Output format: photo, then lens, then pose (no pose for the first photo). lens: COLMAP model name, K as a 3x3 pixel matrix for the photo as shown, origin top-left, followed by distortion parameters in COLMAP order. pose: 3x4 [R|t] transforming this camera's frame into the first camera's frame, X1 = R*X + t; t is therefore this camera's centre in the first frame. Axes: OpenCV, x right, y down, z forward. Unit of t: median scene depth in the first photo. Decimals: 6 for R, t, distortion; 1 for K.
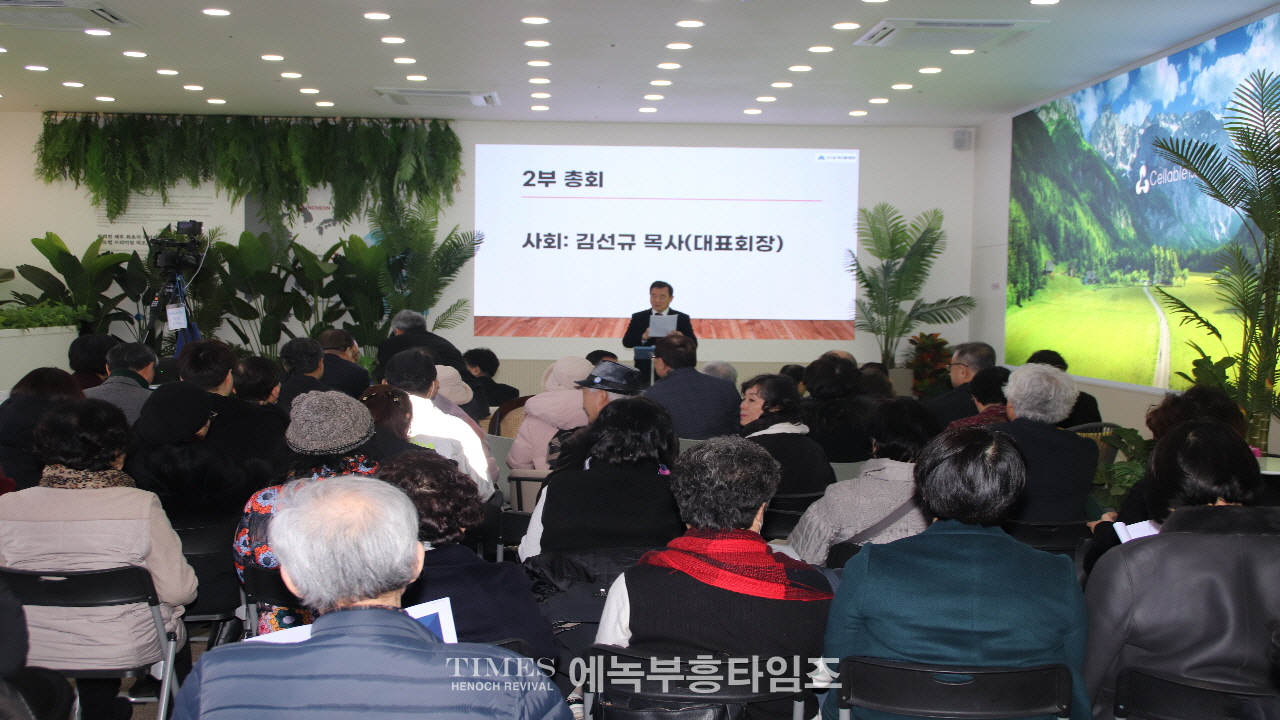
lens RADIAL K [[2006.1, 0, 641.9], [0, 2006.1, 355.1], [0, 0, 1]] dist [0.296236, 0.000000]
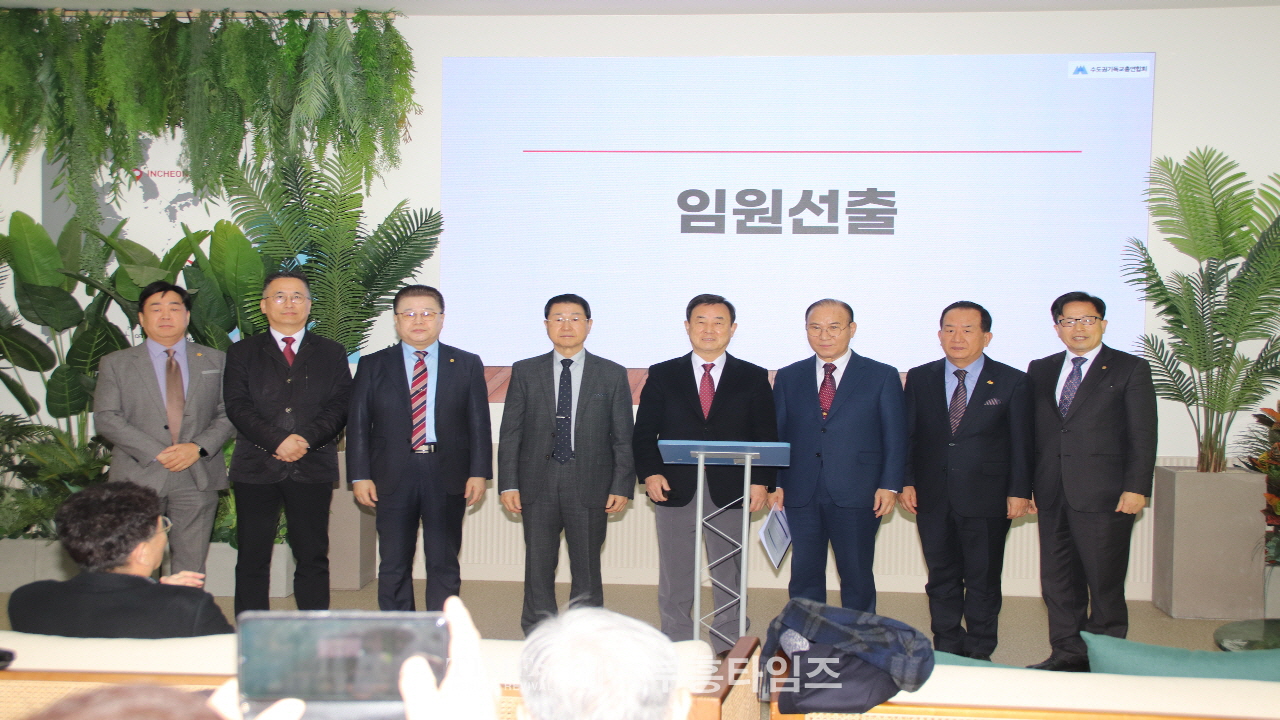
lens RADIAL K [[2006.1, 0, 643.1], [0, 2006.1, 367.4], [0, 0, 1]] dist [0.296236, 0.000000]
pose [[0.988383, 0.003946, -0.151933, 0.058472], [-0.007143, 0.999764, -0.020505, -0.007975], [0.151817, 0.021352, 0.988178, 0.461898]]
